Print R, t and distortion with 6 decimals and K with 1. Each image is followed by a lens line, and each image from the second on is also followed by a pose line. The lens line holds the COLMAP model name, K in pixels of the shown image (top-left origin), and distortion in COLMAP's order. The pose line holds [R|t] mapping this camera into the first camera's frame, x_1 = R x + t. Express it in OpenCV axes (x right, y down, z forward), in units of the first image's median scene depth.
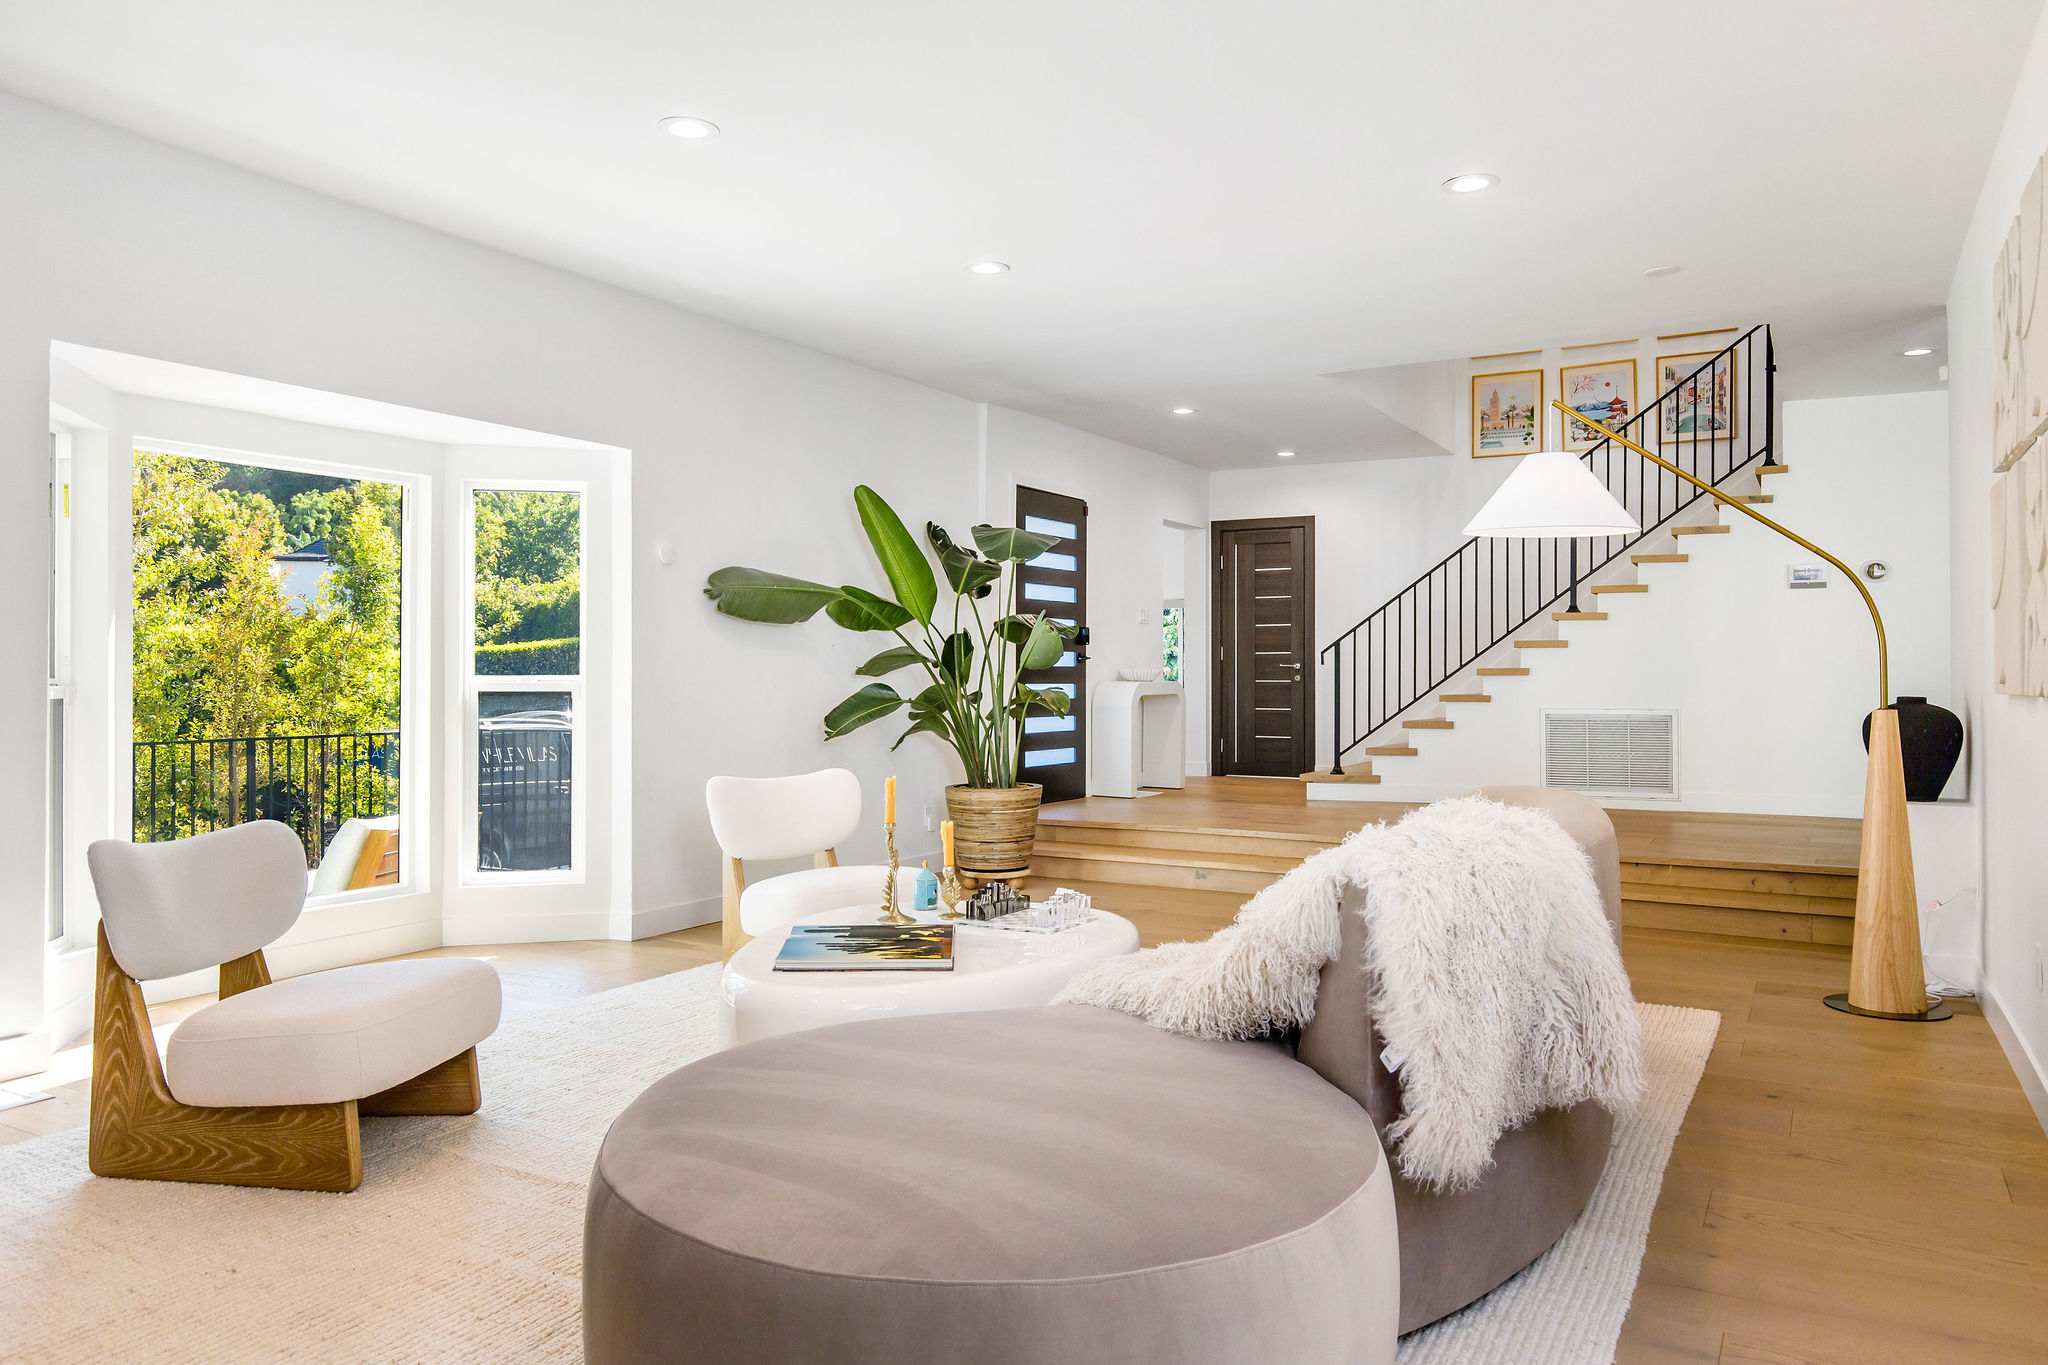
lens RADIAL K [[1418.7, 0, 1025.7], [0, 1418.7, 678.4], [0, 0, 1]] dist [-0.000809, -0.001974]
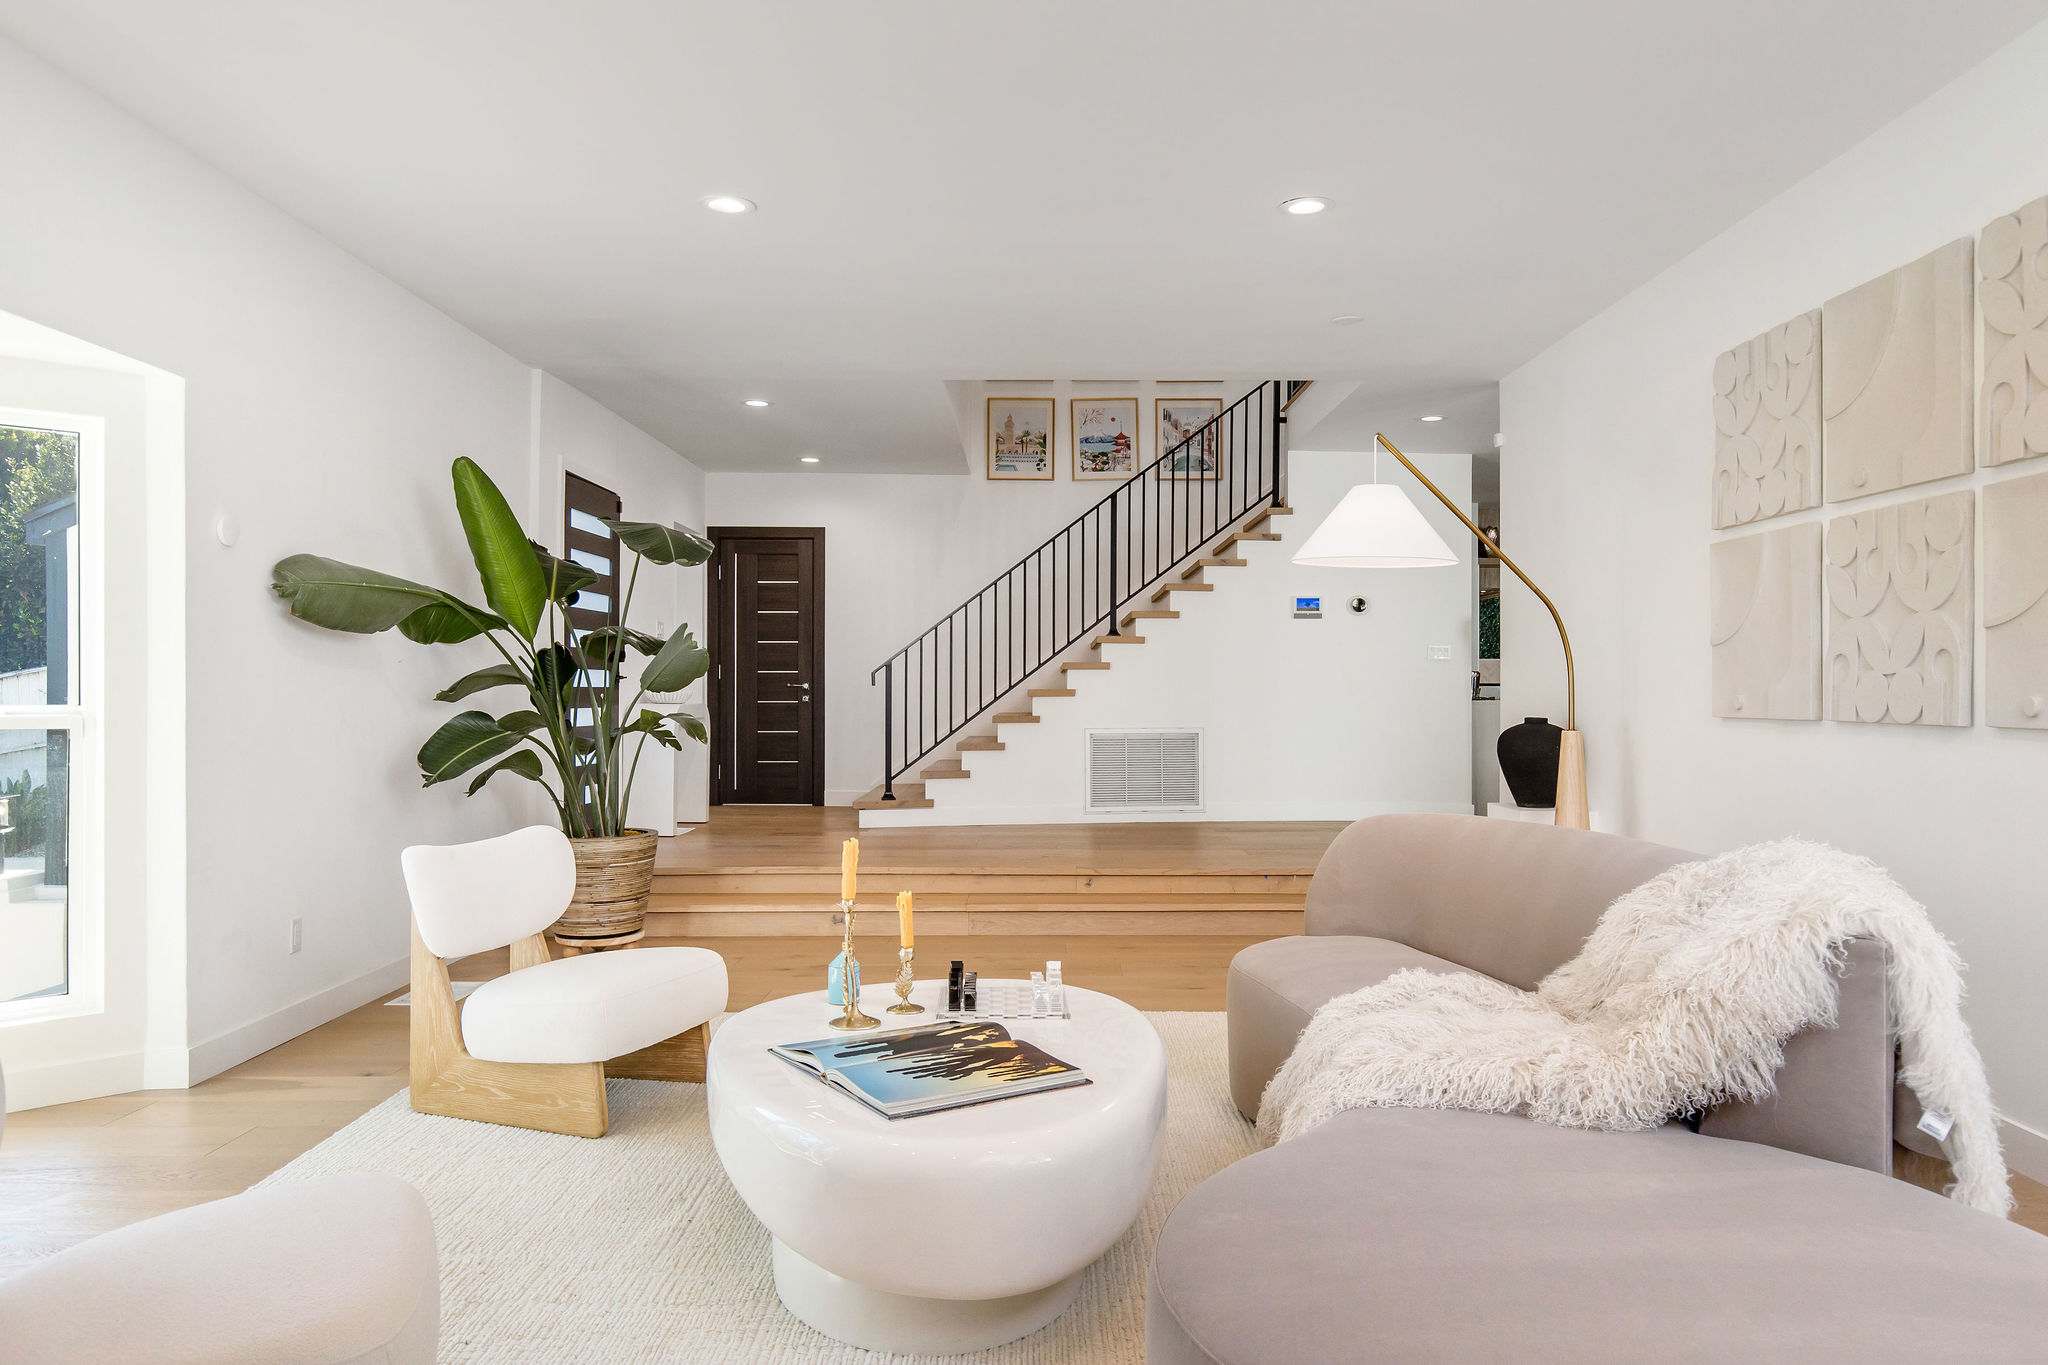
lens RADIAL K [[1418.7, 0, 1024.1], [0, 1418.7, 690.8], [0, 0, 1]] dist [-0.000809, -0.001974]
pose [[0.855561, -0.001419, 0.517700, -0.200935], [0.001729, 0.999998, -0.000115, -0.005785], [-0.517699, 0.000994, 0.855562, 0.137498]]
